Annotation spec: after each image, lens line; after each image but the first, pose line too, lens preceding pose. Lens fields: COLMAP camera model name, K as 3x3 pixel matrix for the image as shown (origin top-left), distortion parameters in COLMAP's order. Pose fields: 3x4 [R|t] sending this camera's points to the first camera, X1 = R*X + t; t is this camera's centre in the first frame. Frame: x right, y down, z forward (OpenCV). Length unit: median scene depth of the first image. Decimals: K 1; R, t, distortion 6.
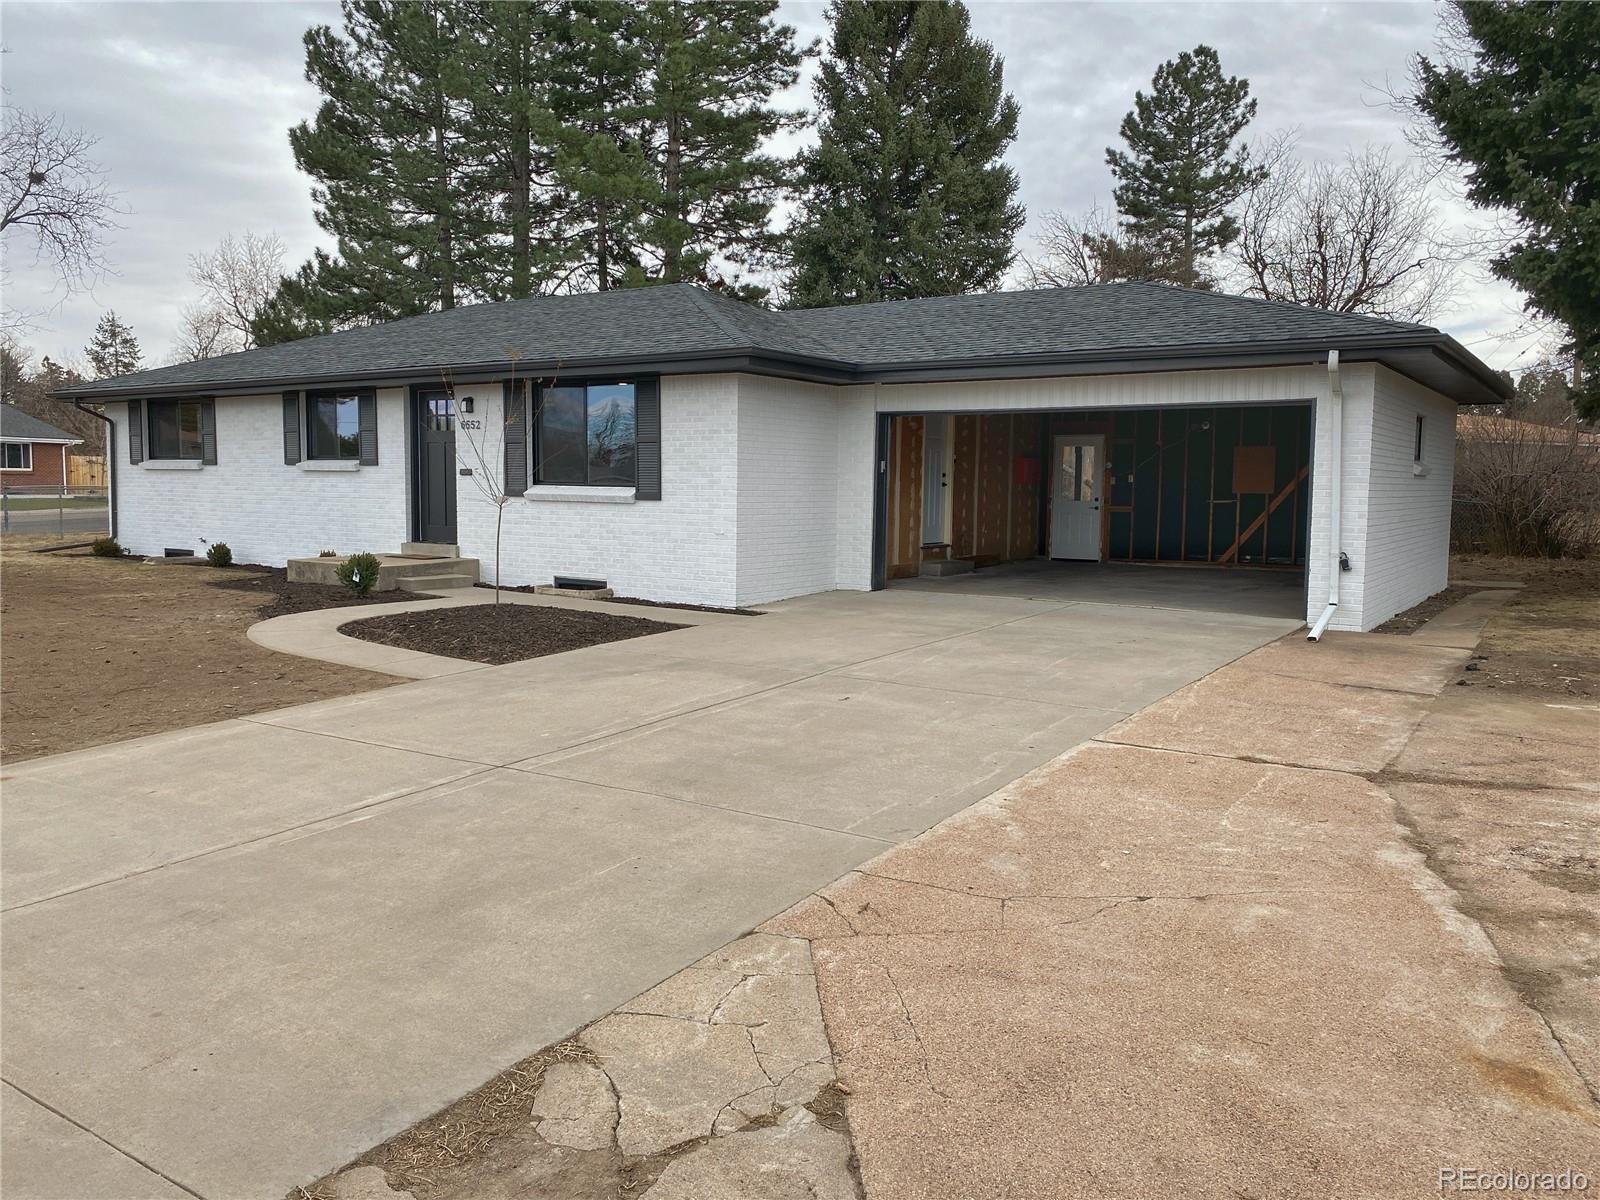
lens RADIAL K [[1224.3, 0, 795.8], [0, 1224.3, 581.3], [0, 0, 1]] dist [0.065710, -0.131166]
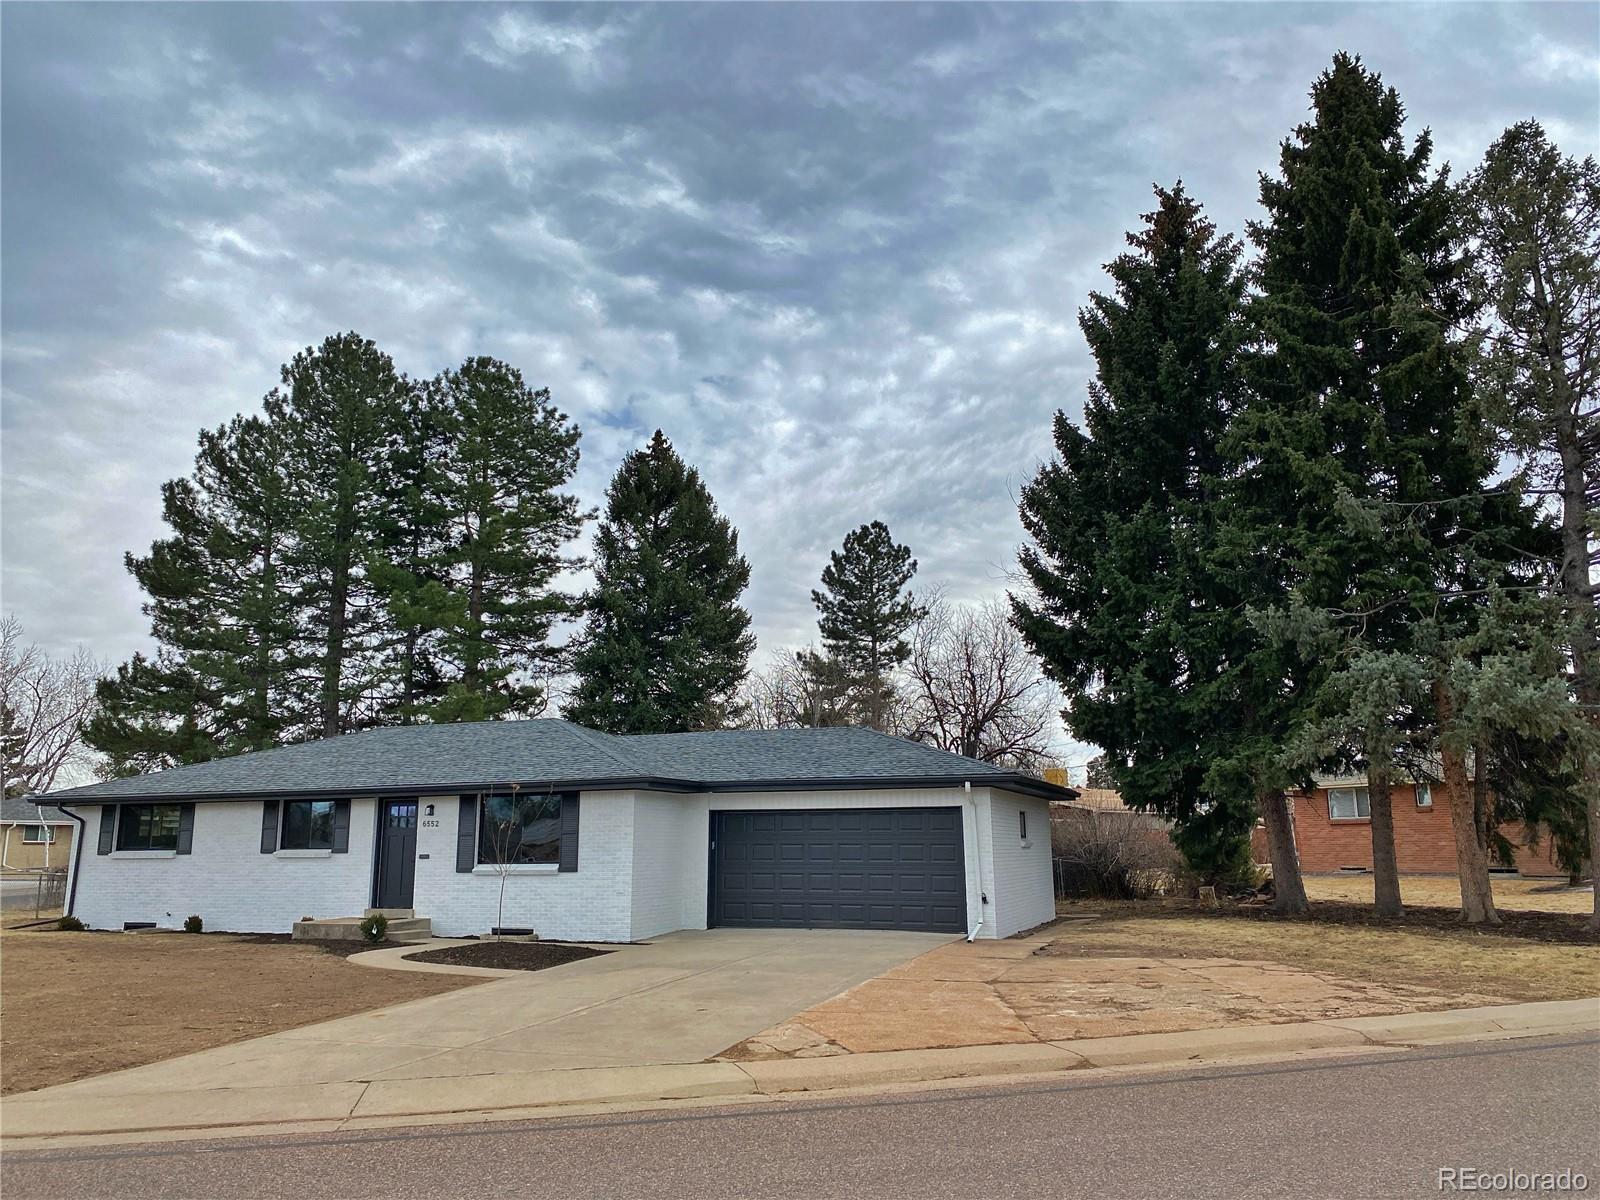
lens RADIAL K [[1224.3, 0, 795.8], [0, 1224.3, 581.3], [0, 0, 1]] dist [0.065710, -0.131166]
pose [[0.970515, 0.031645, 0.238953, -0.084156], [0.038892, 0.957795, -0.284808, 0.013497], [-0.237881, 0.285704, 0.928324, -0.232343]]
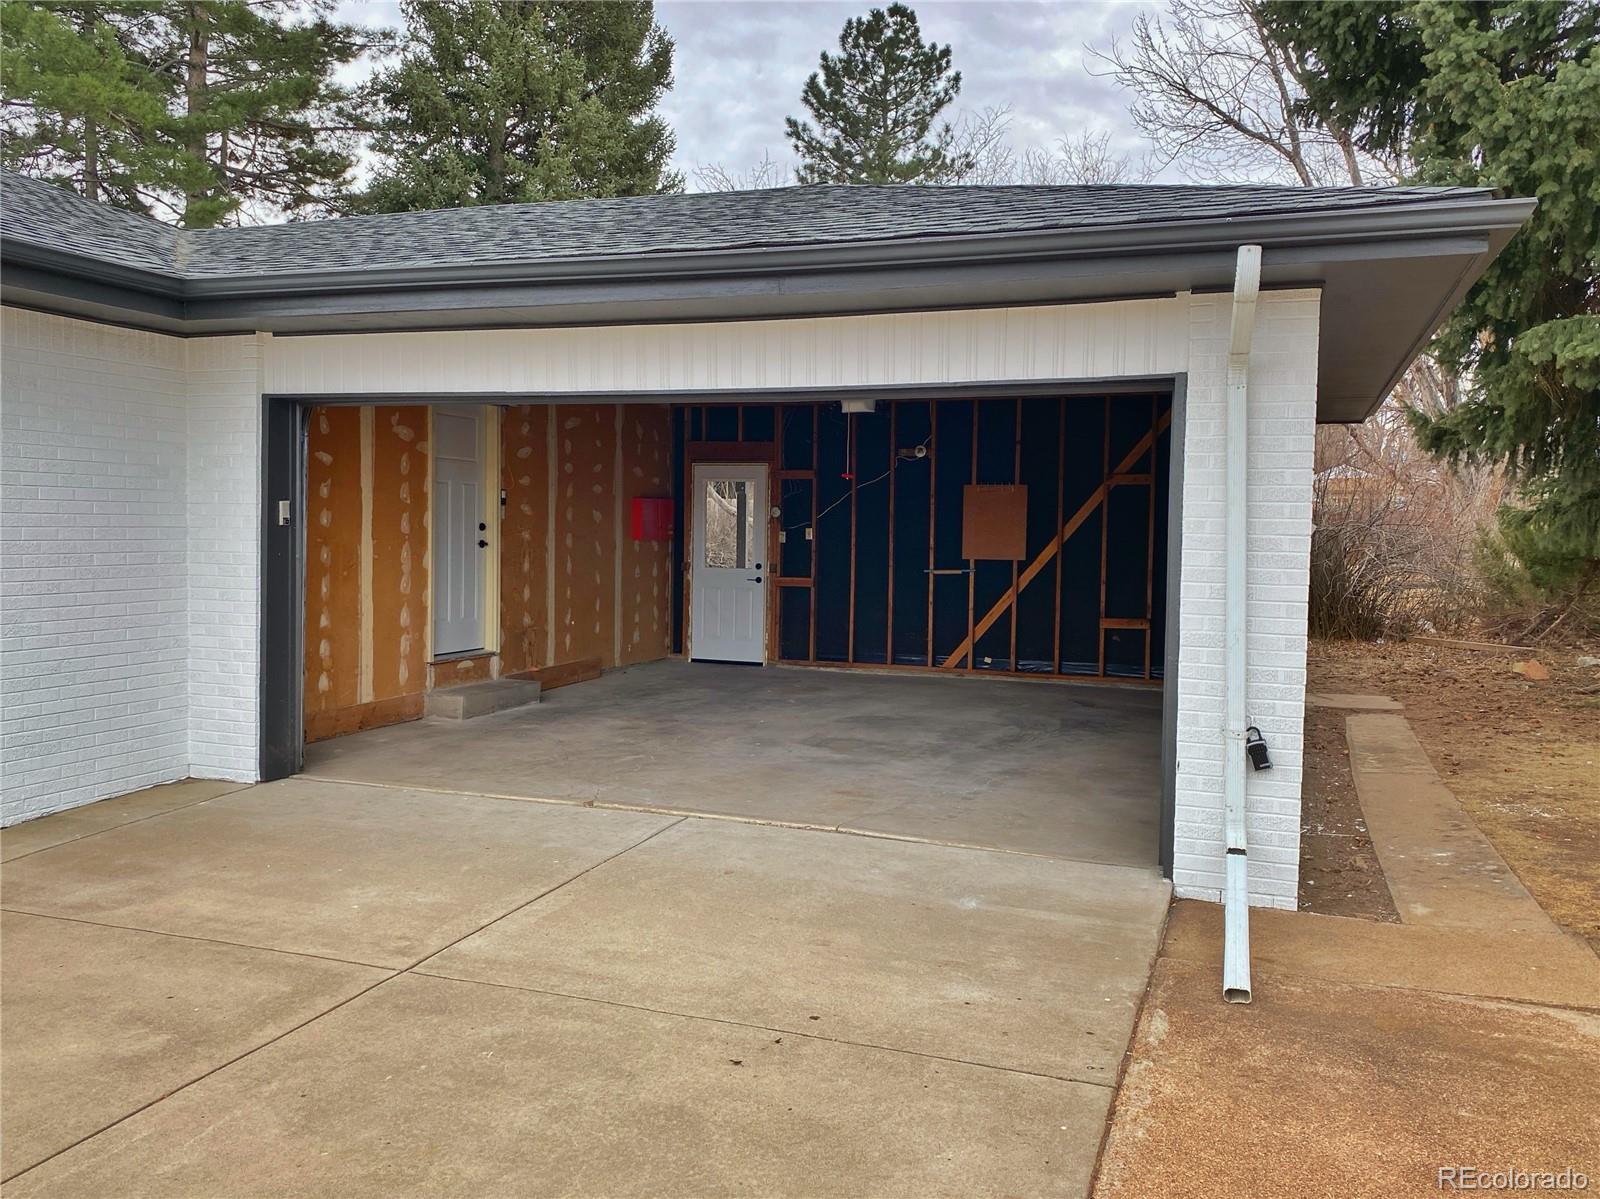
lens RADIAL K [[1308.5, 0, 800.0], [0, 1308.5, 599.5], [0, 0, 1]] dist [-0.007074, -0.005573]
pose [[0.970648, -0.006740, 0.240410, 0.056150], [0.011824, 0.999736, -0.019712, -0.019401], [-0.240213, 0.021976, 0.970471, 0.186600]]
